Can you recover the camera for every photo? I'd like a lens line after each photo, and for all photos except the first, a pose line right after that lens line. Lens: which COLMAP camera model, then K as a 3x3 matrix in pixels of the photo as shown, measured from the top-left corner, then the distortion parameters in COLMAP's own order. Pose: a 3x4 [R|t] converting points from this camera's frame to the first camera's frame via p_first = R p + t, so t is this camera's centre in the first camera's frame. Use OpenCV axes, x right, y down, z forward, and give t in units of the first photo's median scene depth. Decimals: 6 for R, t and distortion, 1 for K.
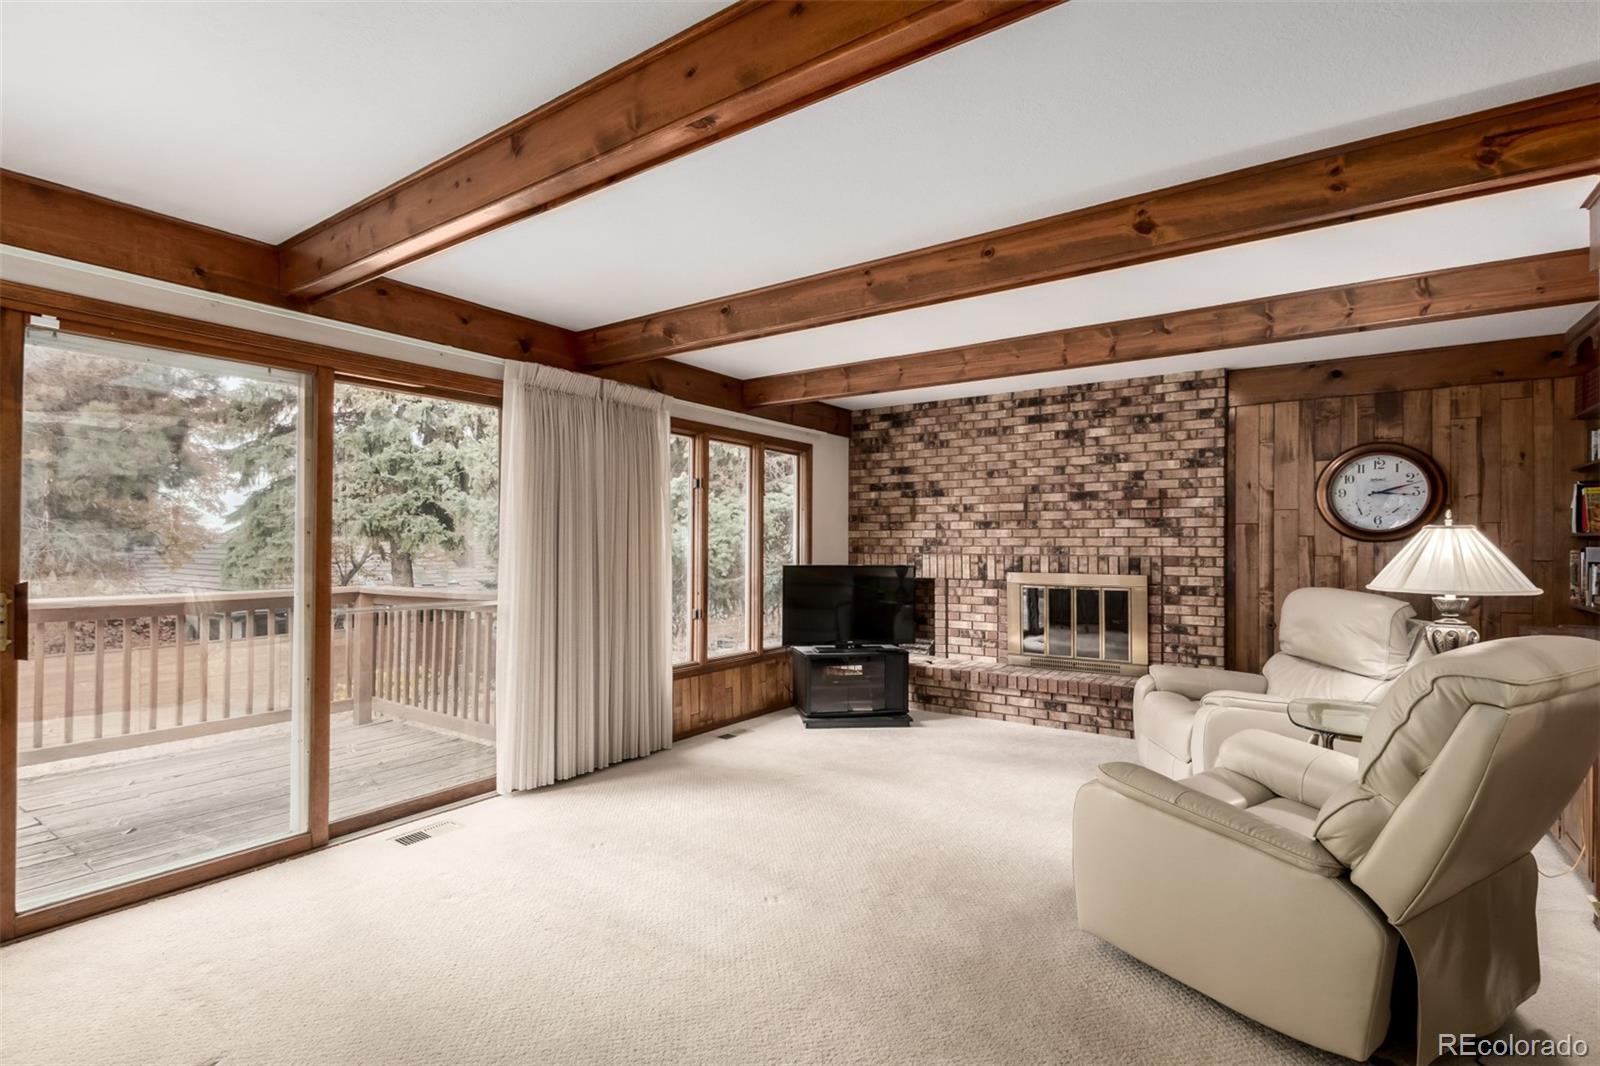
lens RADIAL K [[735.5, 0, 798.5], [0, 735.5, 534.8], [0, 0, 1]] dist [0.001394, -0.001998]
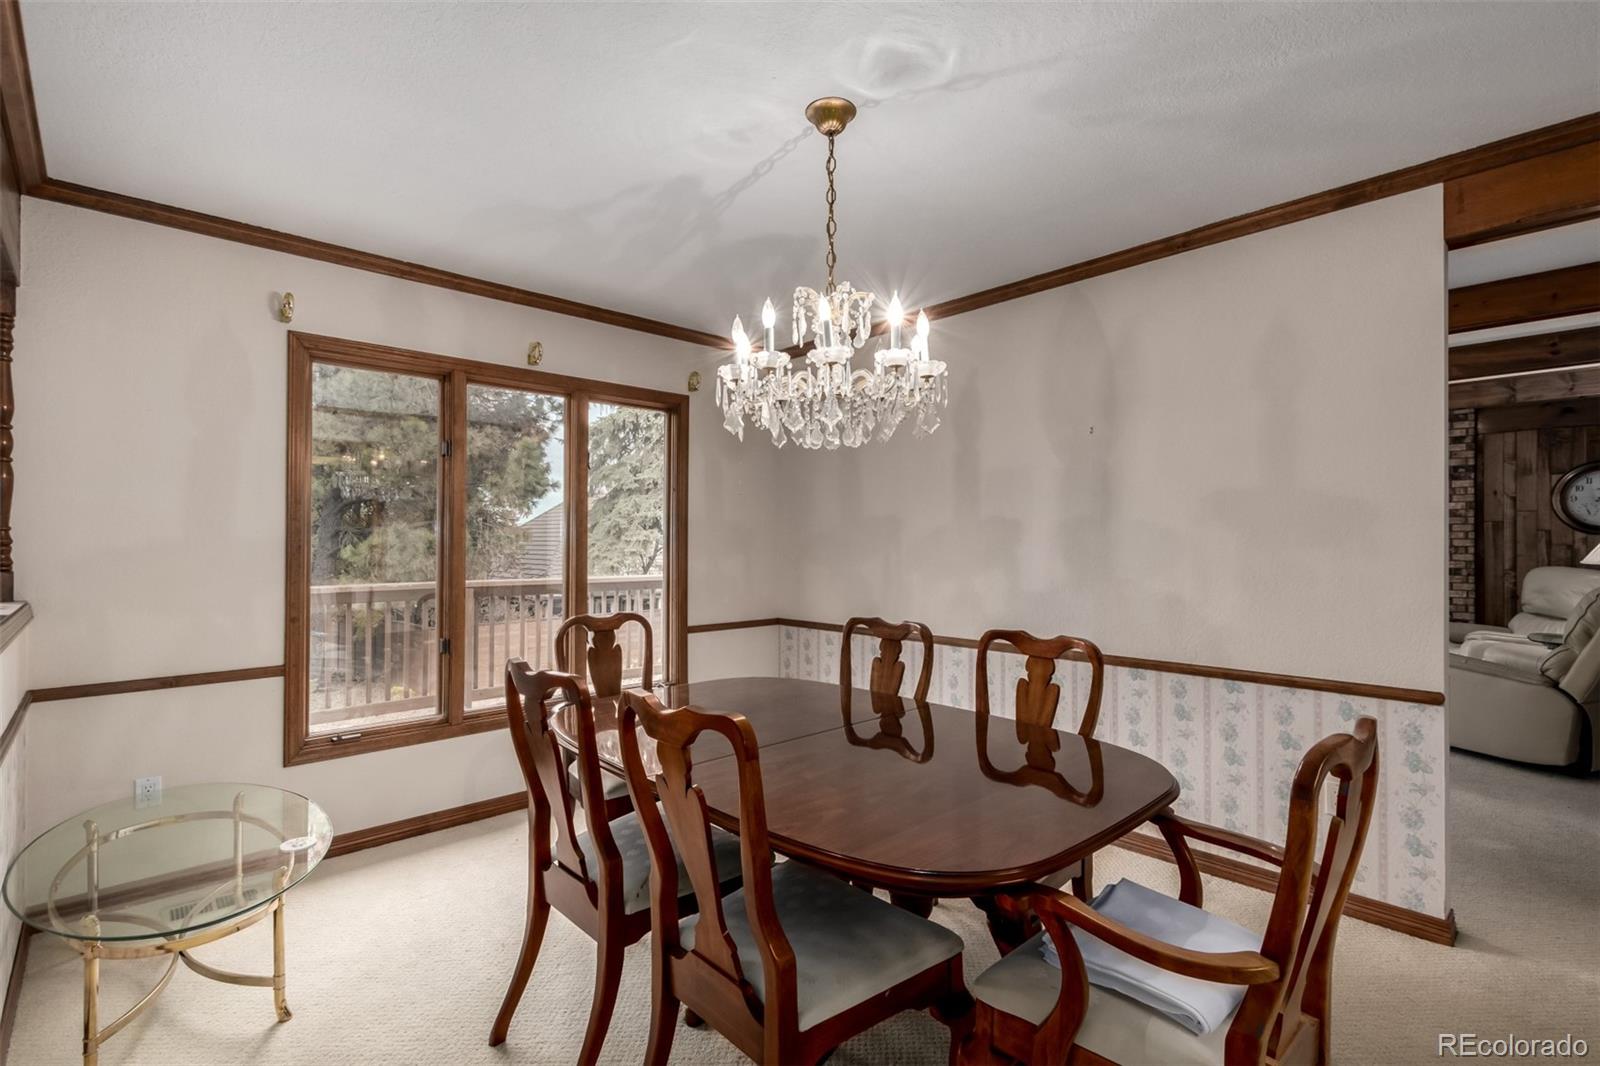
lens RADIAL K [[735.5, 0, 842.4], [0, 735.5, 532.2], [0, 0, 1]] dist [0.001394, -0.001998]
pose [[0.986296, -0.006278, -0.164864, -0.345307], [0.006805, 0.999973, 0.002633, -0.007153], [0.164843, -0.003719, 0.986313, -0.525749]]
